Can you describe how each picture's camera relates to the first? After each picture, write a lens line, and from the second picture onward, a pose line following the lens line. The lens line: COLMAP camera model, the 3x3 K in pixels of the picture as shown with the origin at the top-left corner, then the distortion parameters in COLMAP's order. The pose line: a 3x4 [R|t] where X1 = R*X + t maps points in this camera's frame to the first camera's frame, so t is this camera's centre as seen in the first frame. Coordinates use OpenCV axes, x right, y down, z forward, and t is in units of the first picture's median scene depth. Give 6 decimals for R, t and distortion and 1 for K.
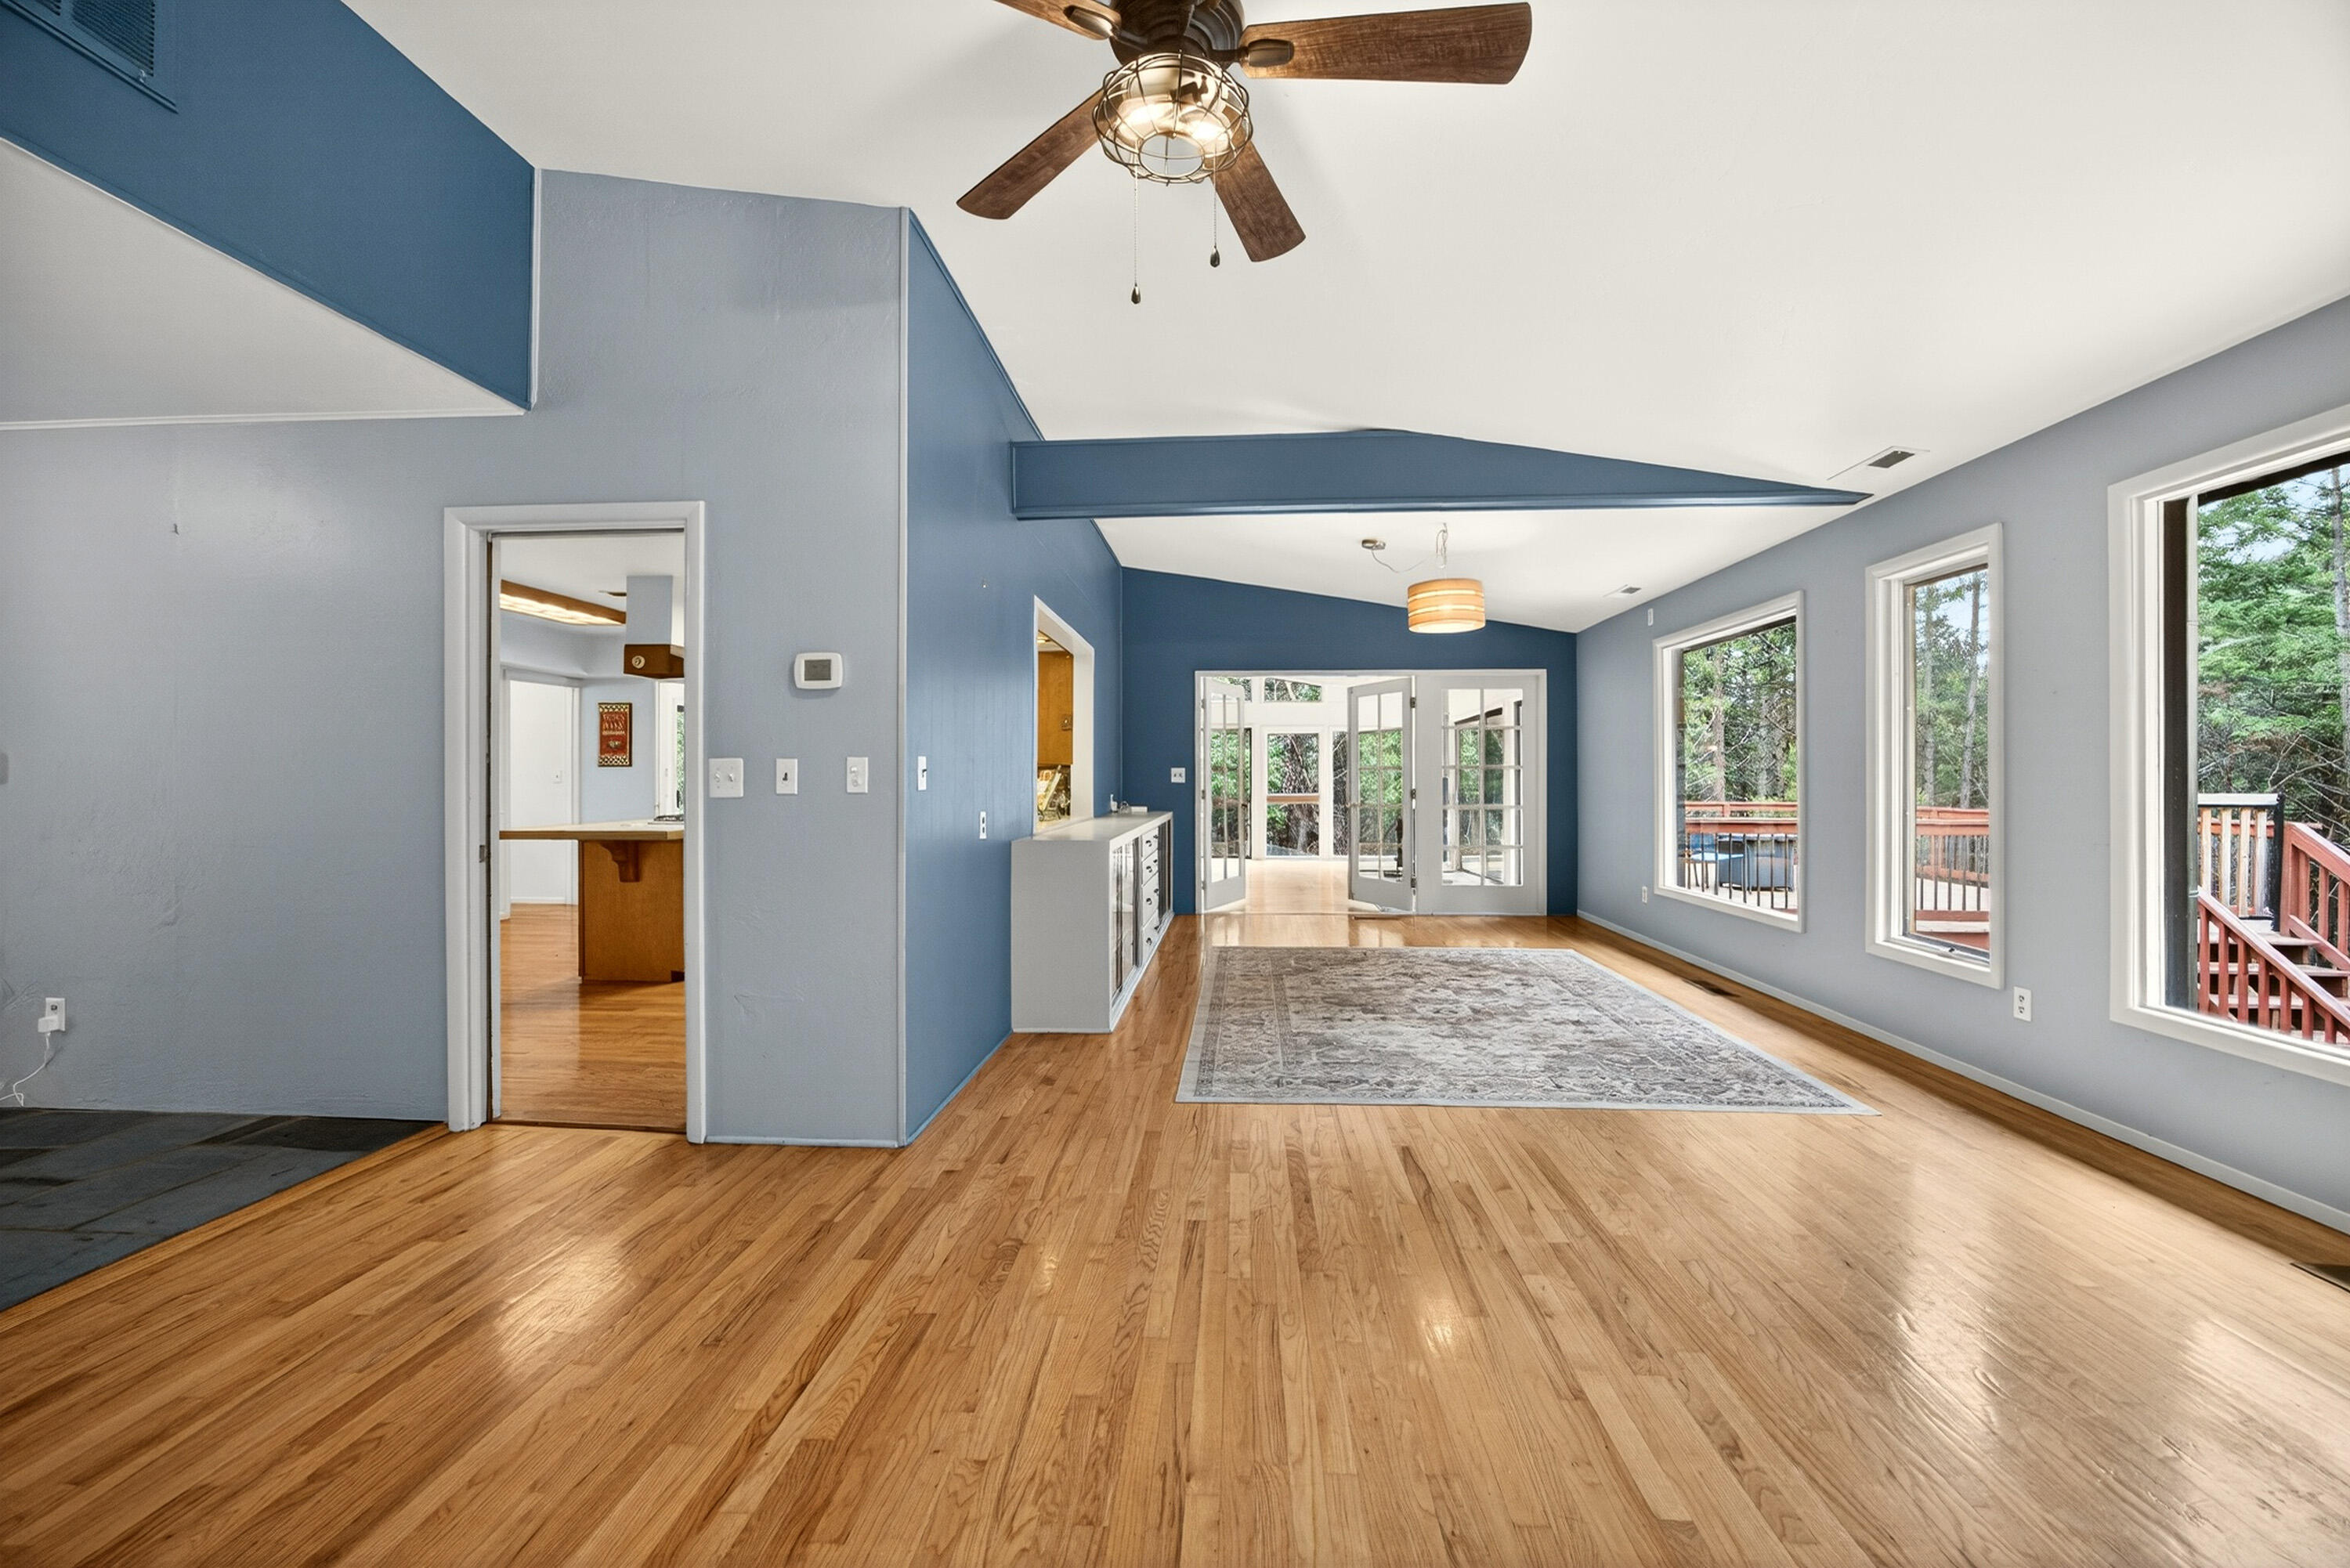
lens RADIAL K [[917.3, 0, 1167.2], [0, 917.3, 779.3], [0, 0, 1]] dist [-0.014545, -0.000170]
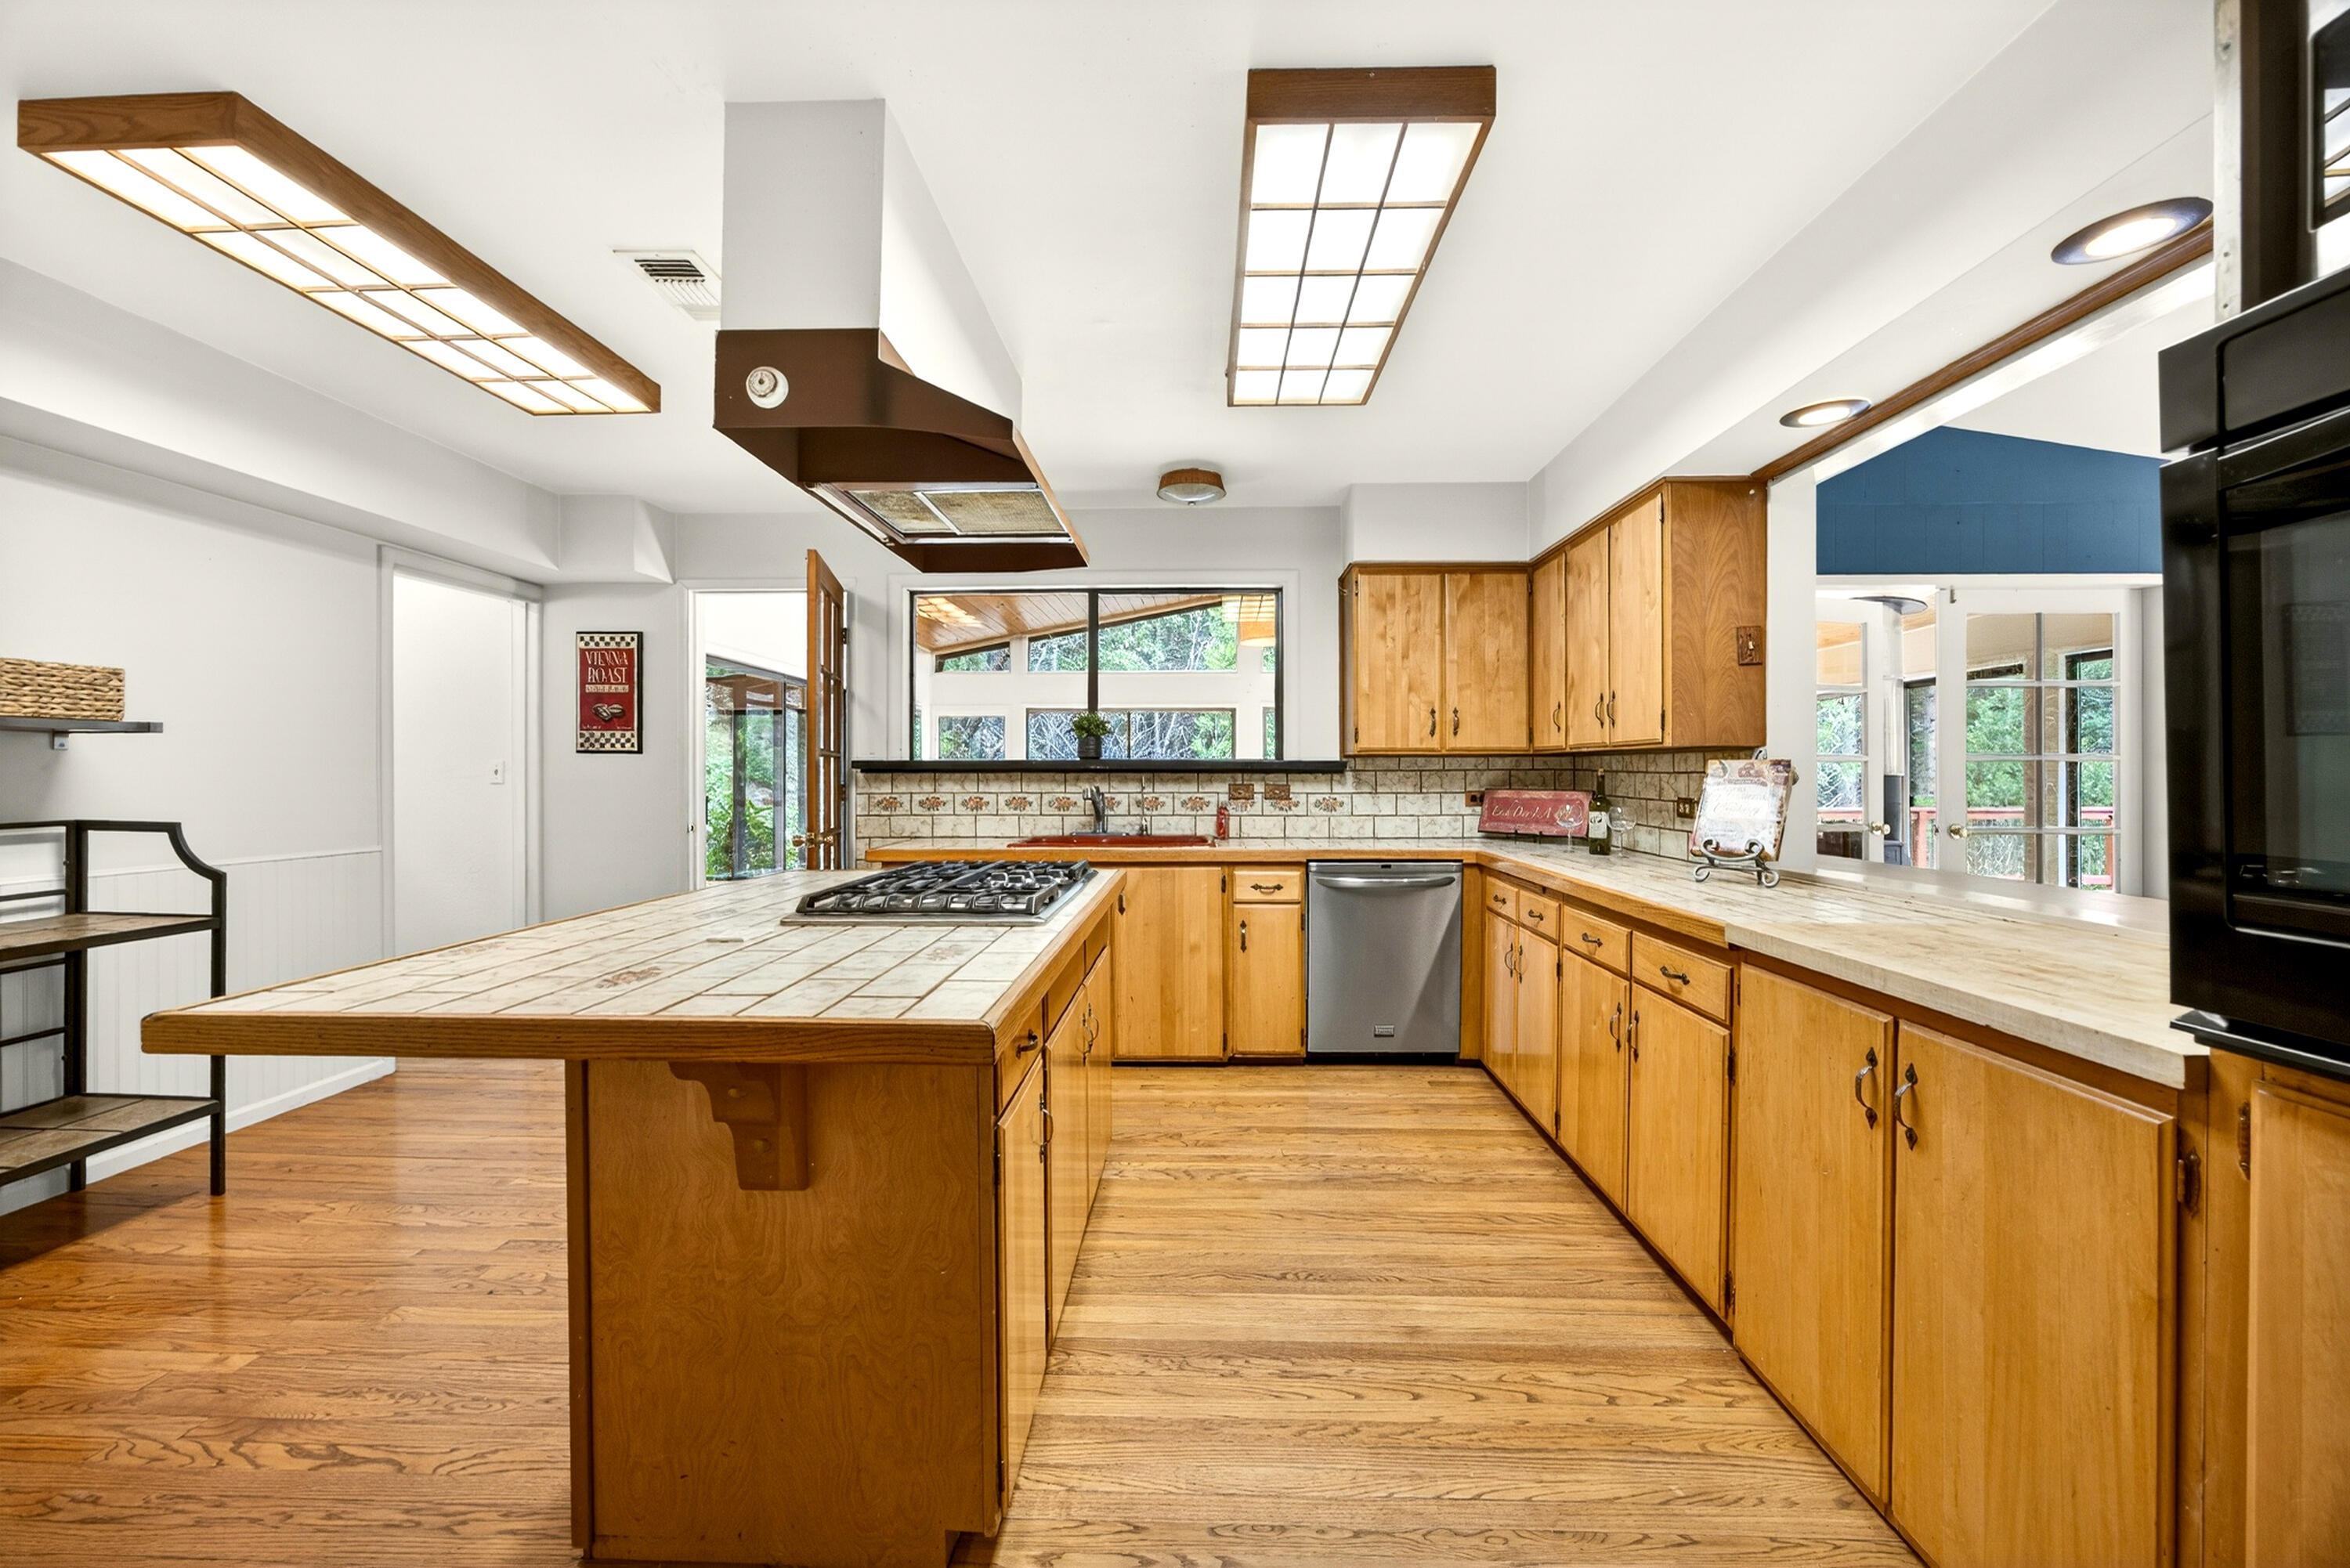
lens RADIAL K [[917.3, 0, 1183.2], [0, 917.3, 777.8], [0, 0, 1]] dist [-0.014545, -0.000170]
pose [[0.998577, 0.001064, 0.053326, -0.309435], [-0.001144, 0.999998, 0.001474, -0.001676], [-0.053325, -0.001533, 0.998576, 0.468246]]
